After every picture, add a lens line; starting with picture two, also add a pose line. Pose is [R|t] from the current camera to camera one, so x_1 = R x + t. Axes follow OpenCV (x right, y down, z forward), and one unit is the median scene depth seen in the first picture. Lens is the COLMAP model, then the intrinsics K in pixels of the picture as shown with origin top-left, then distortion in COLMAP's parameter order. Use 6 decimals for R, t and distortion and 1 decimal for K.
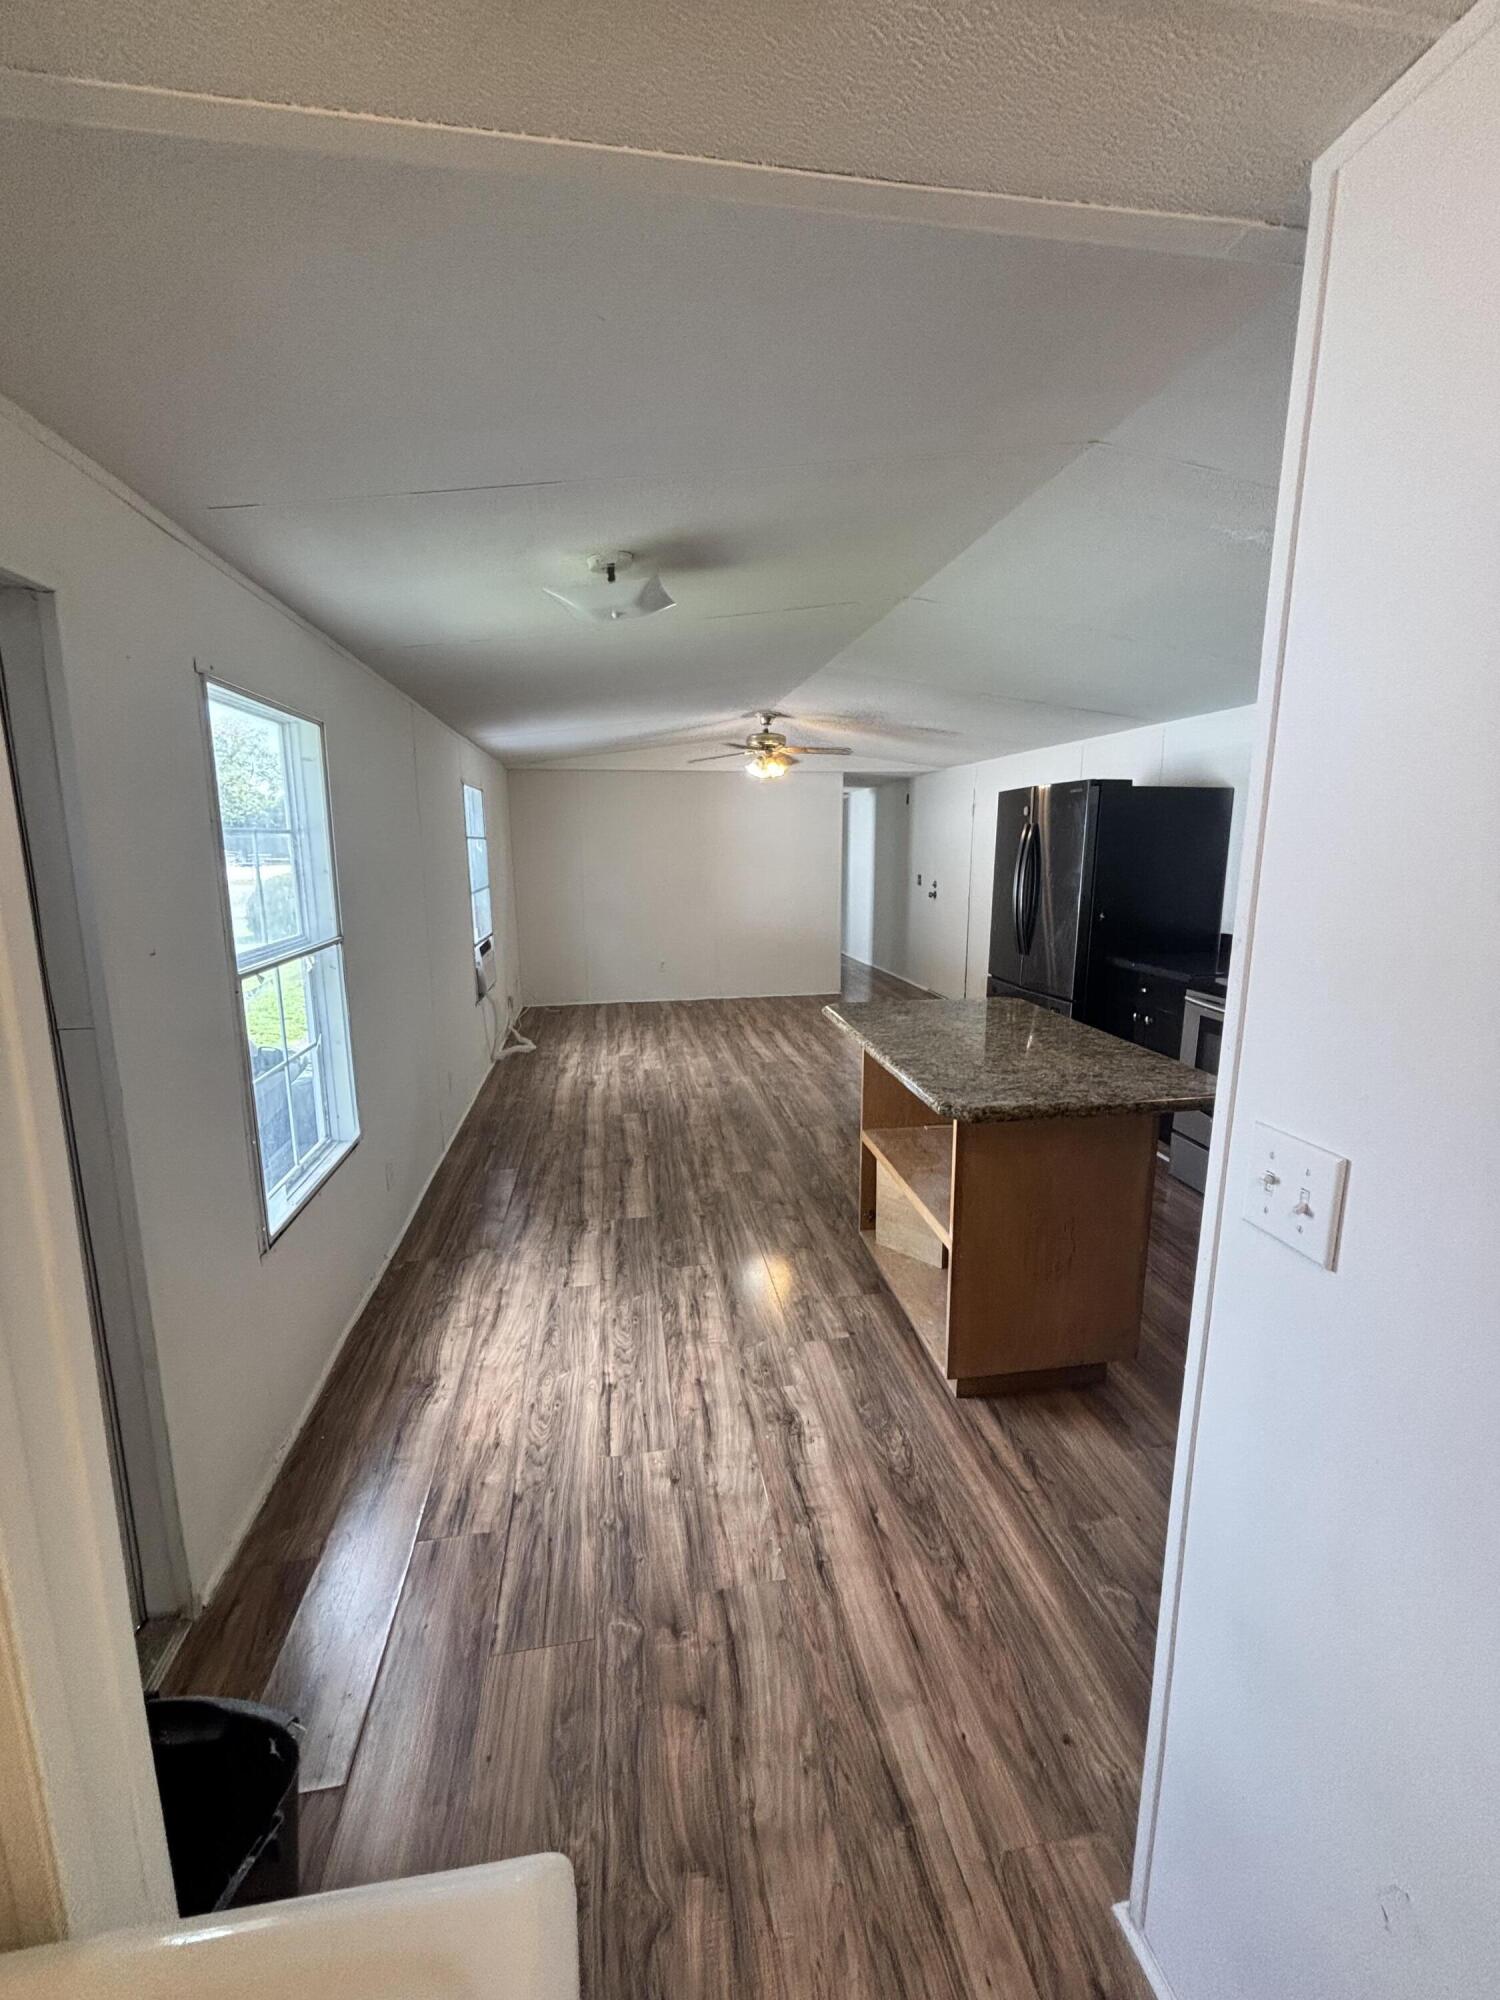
lens RADIAL K [[810.5, 0, 736.1], [0, 810.5, 998.4], [0, 0, 1]] dist [0.001981, 0.000309]
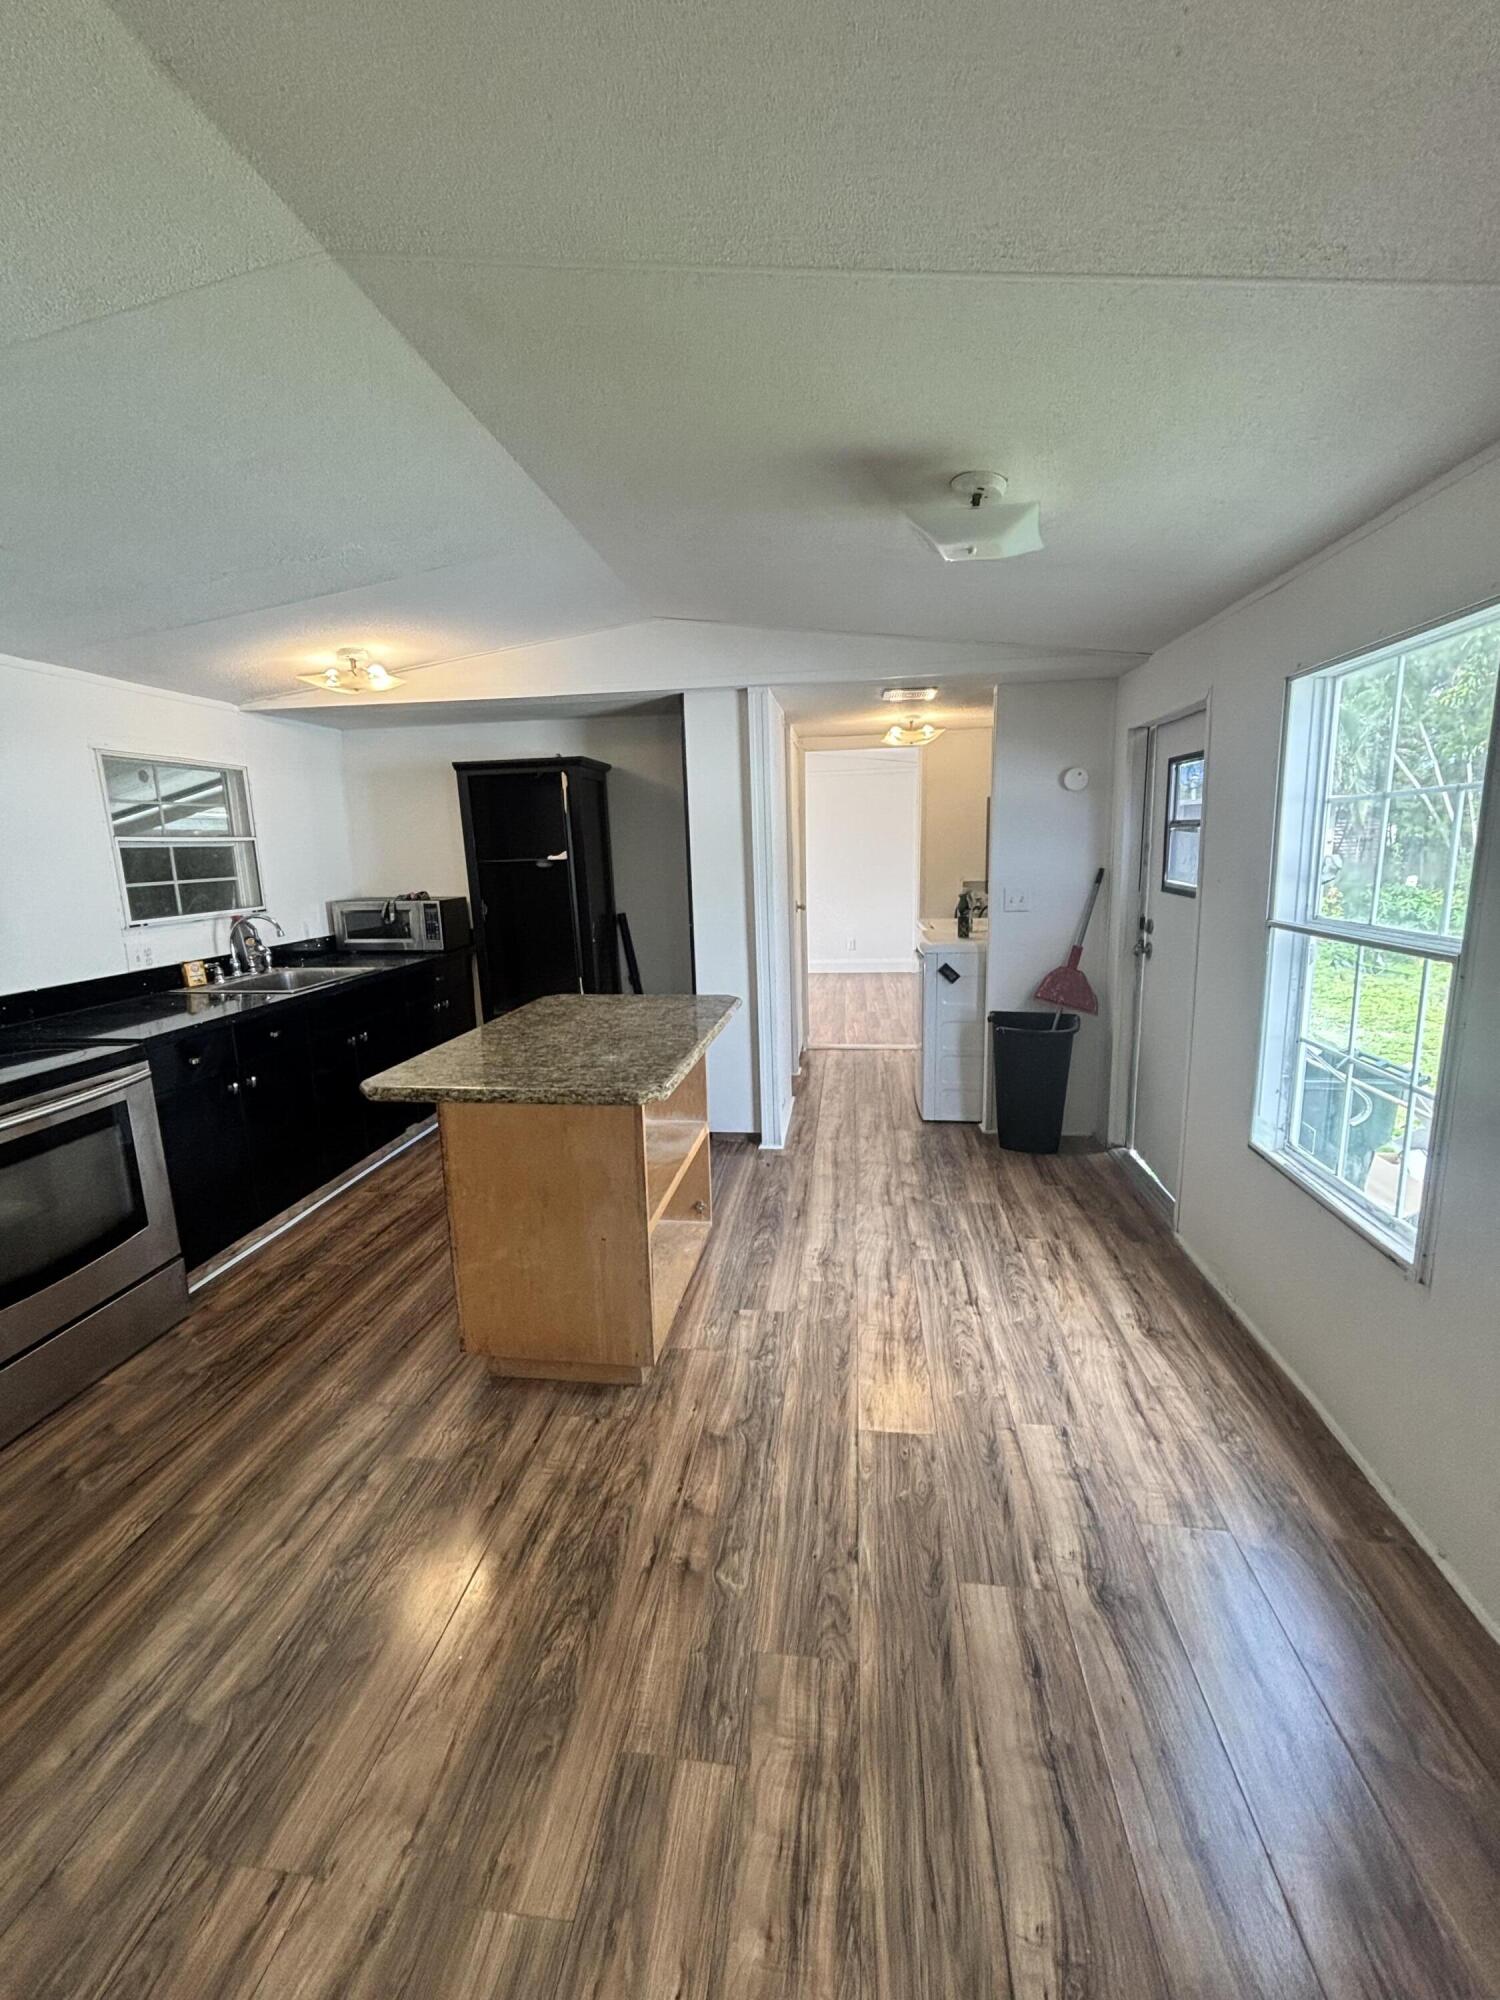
lens RADIAL K [[810.5, 0, 737.1], [0, 810.5, 1008.3], [0, 0, 1]] dist [0.001981, 0.000309]
pose [[-0.957173, -0.034554, 0.287446, -0.139993], [0.080604, 0.921791, 0.379216, -0.327541], [-0.278069, 0.386145, -0.879528, 1.751768]]
